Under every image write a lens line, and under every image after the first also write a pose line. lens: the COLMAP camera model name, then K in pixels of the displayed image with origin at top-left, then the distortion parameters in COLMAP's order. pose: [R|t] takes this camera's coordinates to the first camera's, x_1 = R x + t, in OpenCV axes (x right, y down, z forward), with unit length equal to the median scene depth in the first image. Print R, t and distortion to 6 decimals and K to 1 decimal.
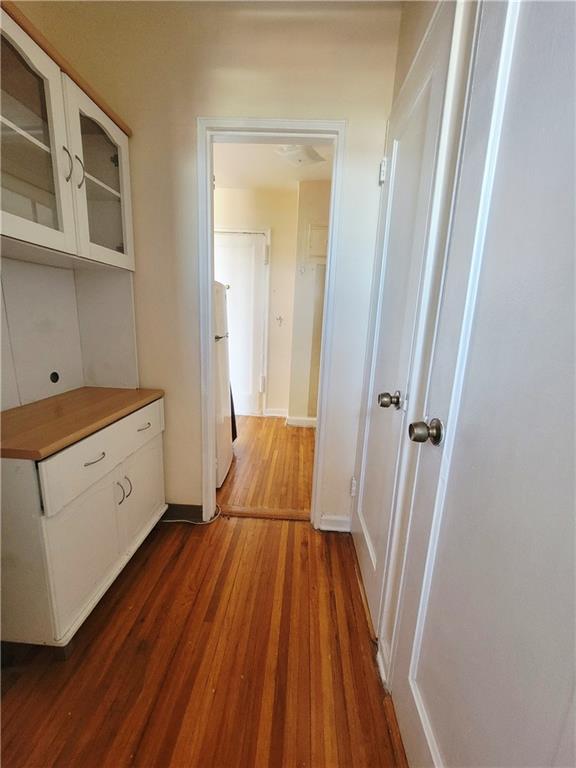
lens RADIAL K [[309.7, 0, 288.0], [0, 309.7, 384.0], [0, 0, 1]] dist [-0.002115, -0.000056]
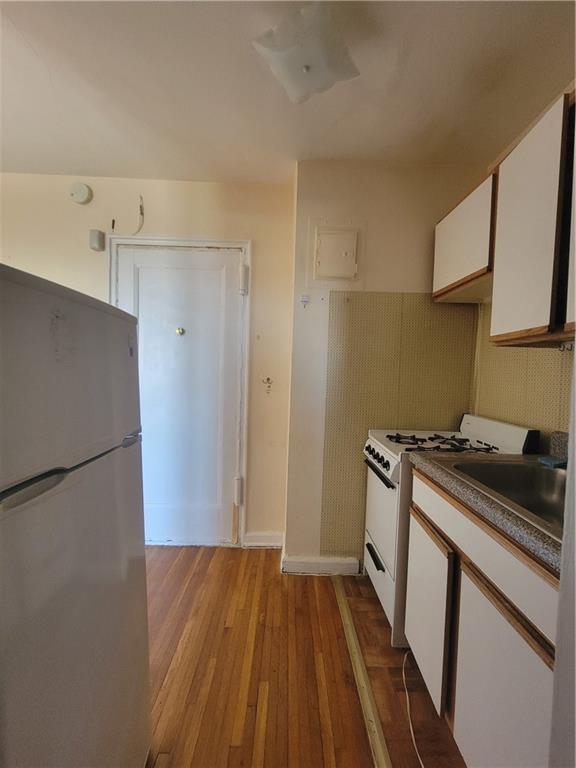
lens RADIAL K [[309.7, 0, 288.0], [0, 309.7, 384.0], [0, 0, 1]] dist [-0.002115, -0.000056]
pose [[0.998785, -0.016457, 0.046455, -0.015339], [0.023741, 0.986688, -0.160881, -0.111201], [-0.043189, 0.161789, 0.985880, 0.421682]]
